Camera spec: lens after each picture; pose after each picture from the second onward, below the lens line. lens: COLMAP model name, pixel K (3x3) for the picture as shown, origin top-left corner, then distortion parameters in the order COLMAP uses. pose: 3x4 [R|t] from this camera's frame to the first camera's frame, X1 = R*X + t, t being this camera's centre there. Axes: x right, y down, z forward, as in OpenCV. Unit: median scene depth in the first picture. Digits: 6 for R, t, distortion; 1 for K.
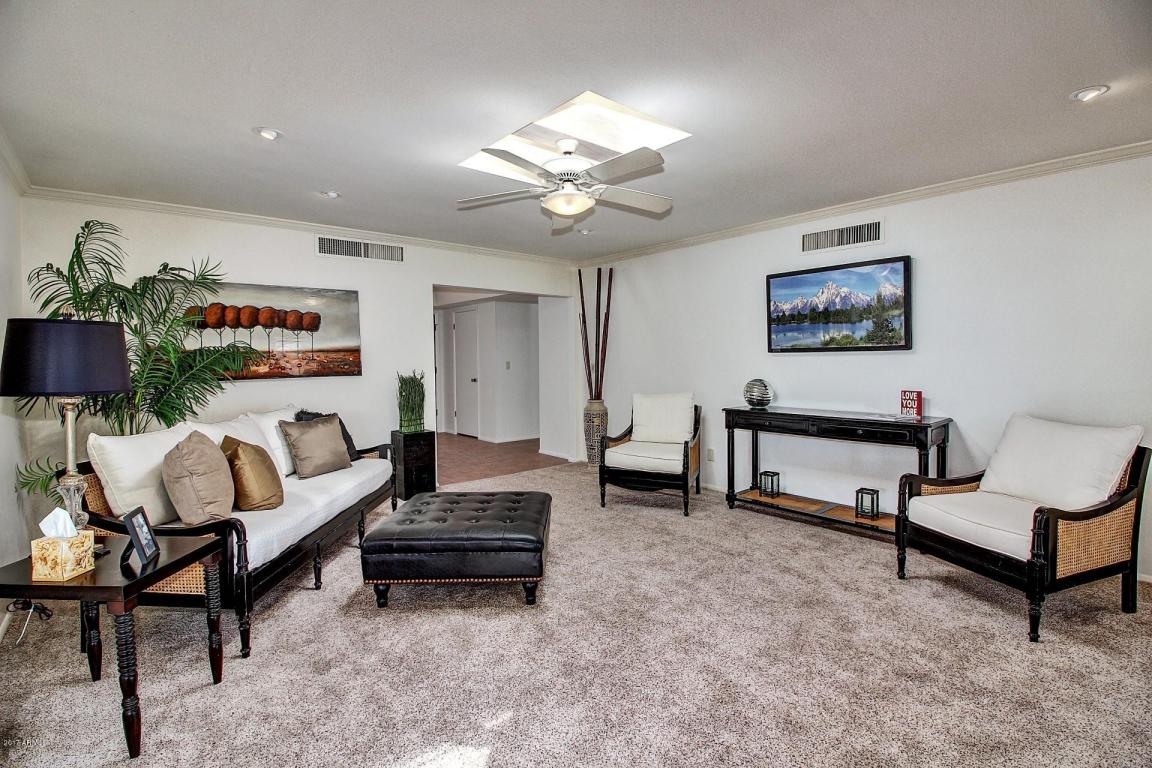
lens RADIAL K [[537.4, 0, 569.3], [0, 537.4, 374.1], [0, 0, 1]] dist [-0.002031, -0.013312]
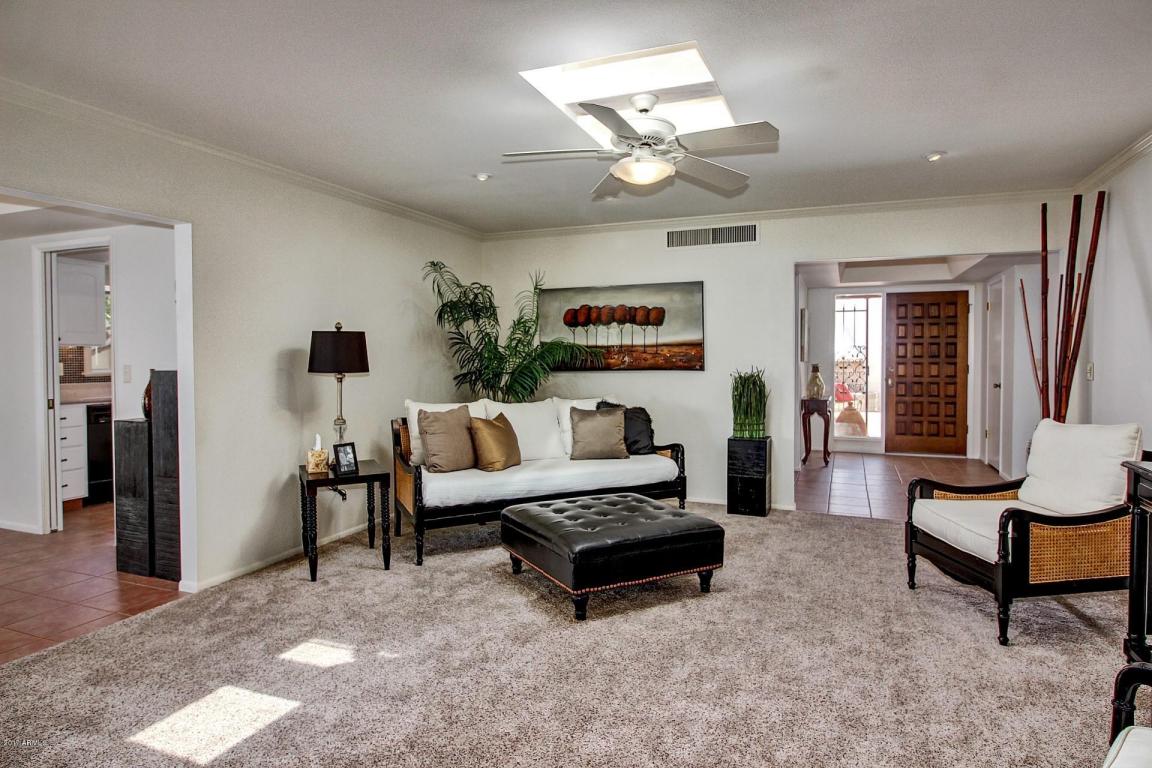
lens RADIAL K [[663.0, 0, 576.1], [0, 663.0, 375.7], [0, 0, 1]] dist [-0.000686, 0.000154]
pose [[0.466791, 0.037640, -0.883567, 0.578973], [-0.029564, 0.999200, 0.026947, -0.014630], [0.883874, 0.013543, 0.467530, 0.283854]]
